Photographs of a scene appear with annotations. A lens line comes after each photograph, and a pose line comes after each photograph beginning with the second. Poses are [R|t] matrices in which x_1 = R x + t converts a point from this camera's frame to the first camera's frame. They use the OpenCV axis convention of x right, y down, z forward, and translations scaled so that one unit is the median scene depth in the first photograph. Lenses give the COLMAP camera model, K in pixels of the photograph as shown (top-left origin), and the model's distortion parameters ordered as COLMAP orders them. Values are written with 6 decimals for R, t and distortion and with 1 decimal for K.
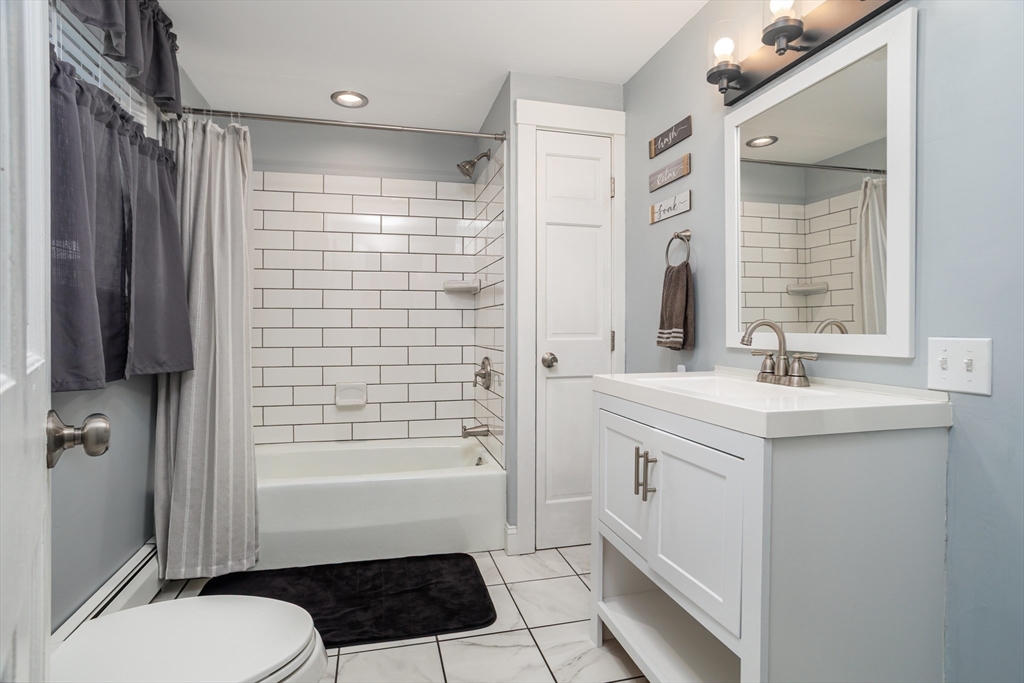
lens RADIAL K [[489.5, 0, 510.1], [0, 489.5, 333.4], [0, 0, 1]] dist [-0.018435, 0.009459]
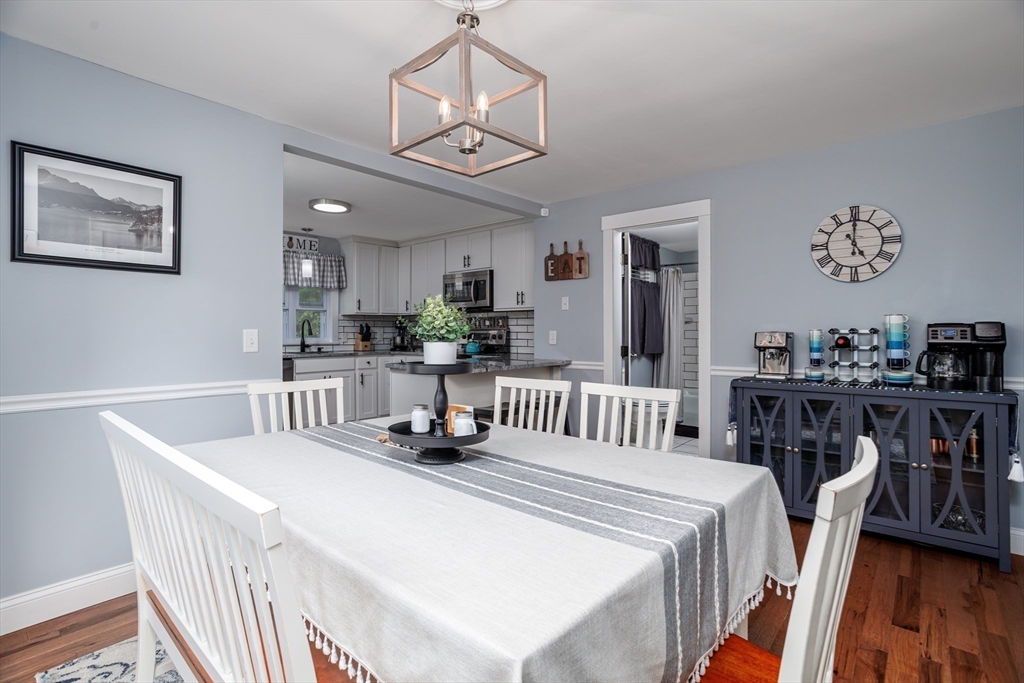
lens RADIAL K [[489.5, 0, 511.7], [0, 489.5, 336.3], [0, 0, 1]] dist [-0.018435, 0.009459]
pose [[0.556415, 0.006388, -0.830880, 1.201940], [-0.006965, 0.999971, 0.003024, -0.027036], [0.830875, 0.004105, 0.556443, -1.318923]]
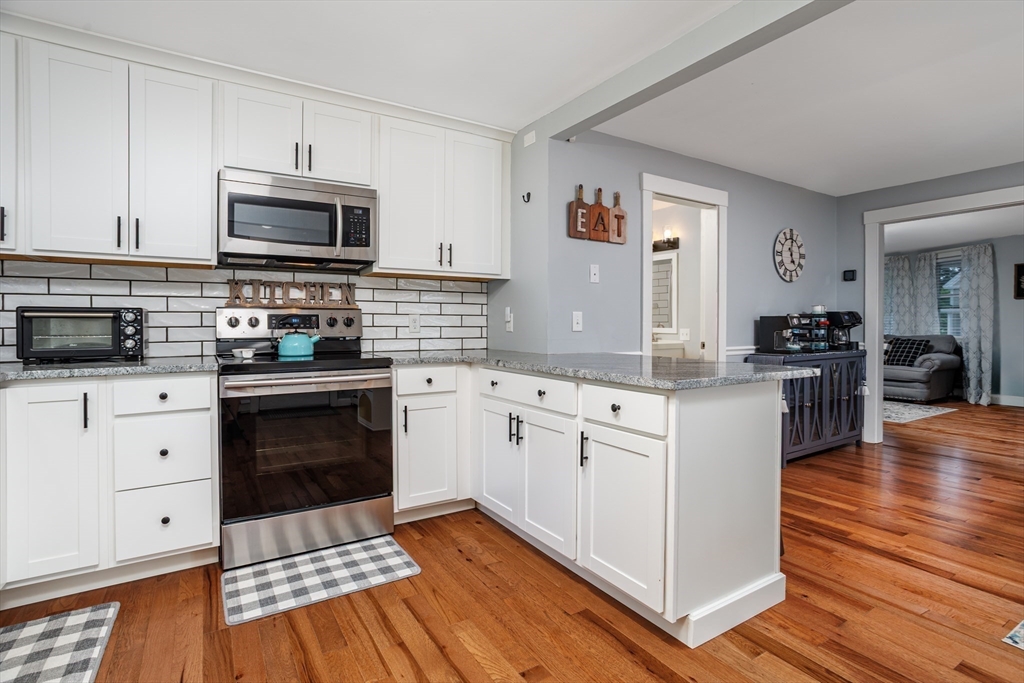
lens RADIAL K [[489.5, 0, 507.3], [0, 489.5, 331.8], [0, 0, 1]] dist [-0.018435, 0.009459]
pose [[0.961984, -0.004432, 0.273068, -0.877334], [0.003825, 0.999989, 0.002757, 0.008189], [-0.273078, -0.001608, 0.961991, -1.341746]]
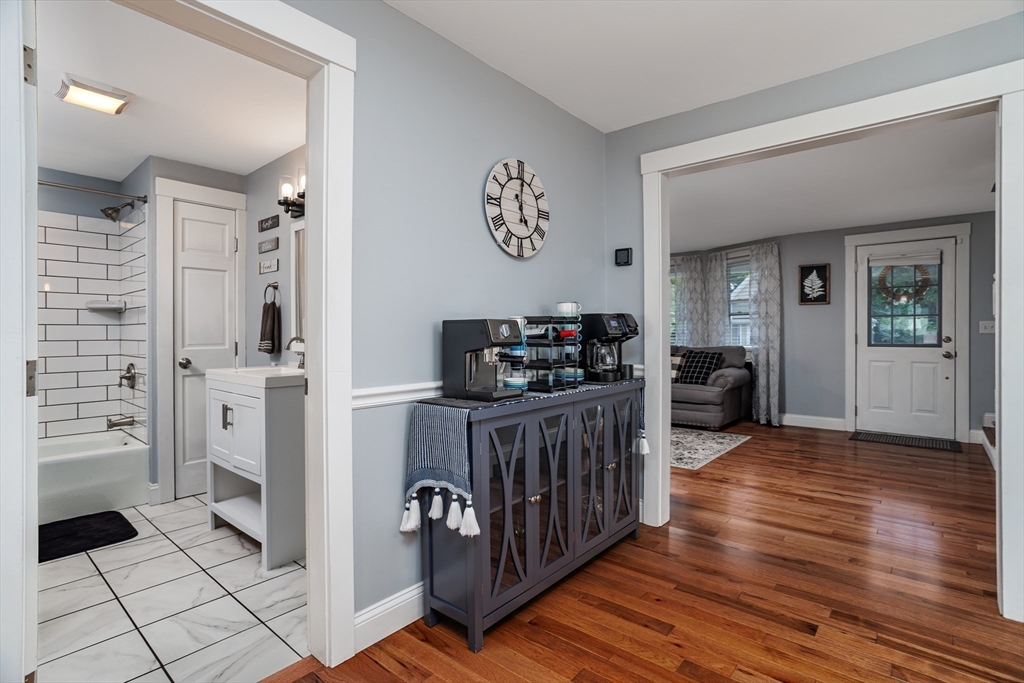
lens RADIAL K [[489.5, 0, 509.0], [0, 489.5, 336.6], [0, 0, 1]] dist [-0.018435, 0.009459]
pose [[0.829122, -0.006724, 0.559027, 0.068938], [0.011072, 0.999929, -0.004394, -0.005791], [-0.558958, 0.009833, 0.829138, -0.685040]]
